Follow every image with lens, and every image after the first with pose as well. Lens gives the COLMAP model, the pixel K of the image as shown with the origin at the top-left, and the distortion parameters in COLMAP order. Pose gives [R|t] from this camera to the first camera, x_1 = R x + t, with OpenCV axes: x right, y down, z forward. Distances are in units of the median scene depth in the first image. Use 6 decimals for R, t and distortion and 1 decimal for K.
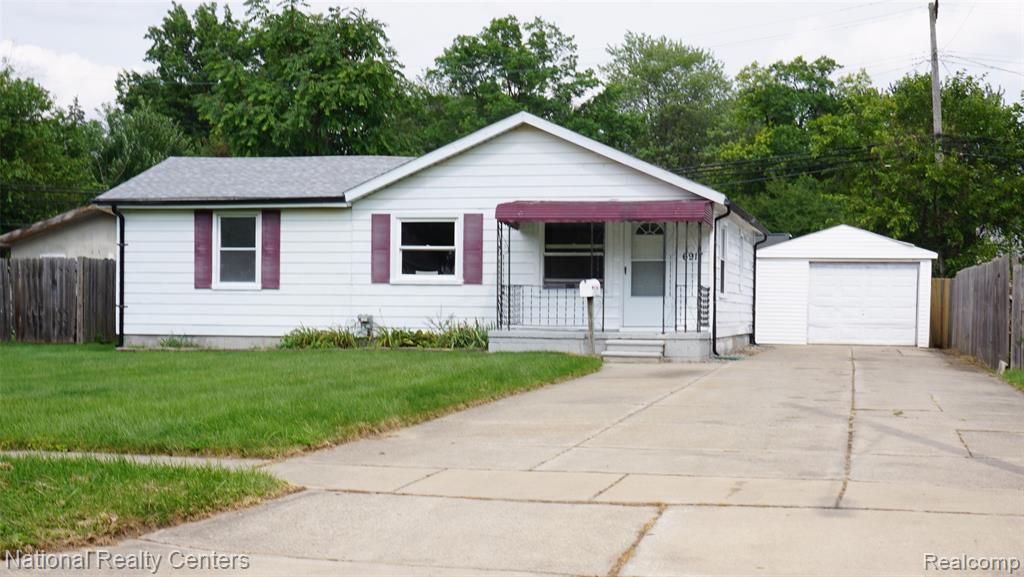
lens RADIAL K [[1564.7, 0, 512.1], [0, 1564.7, 290.1], [0, 0, 1]] dist [0.005934, 0.000000]
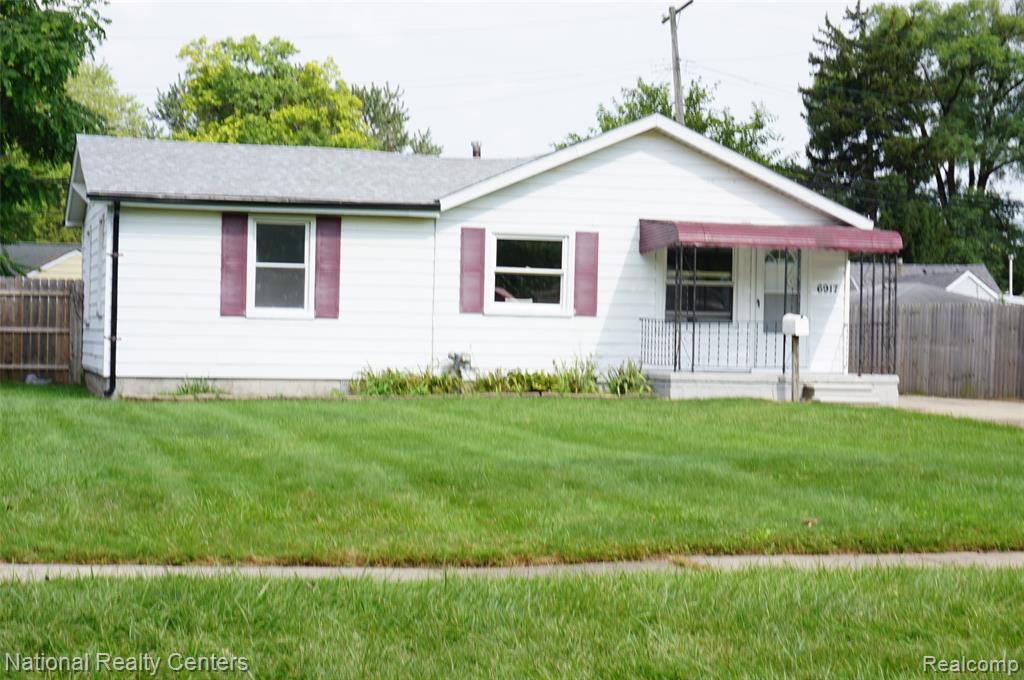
lens RADIAL K [[1902.2, 0, 512.1], [0, 1902.2, 338.1], [0, 0, 1]] dist [-0.034487, 0.000000]
pose [[0.864864, 0.007378, 0.501952, -0.550456], [-0.015186, 0.999819, 0.011469, -0.003011], [-0.501776, -0.017541, 0.864820, 0.135663]]
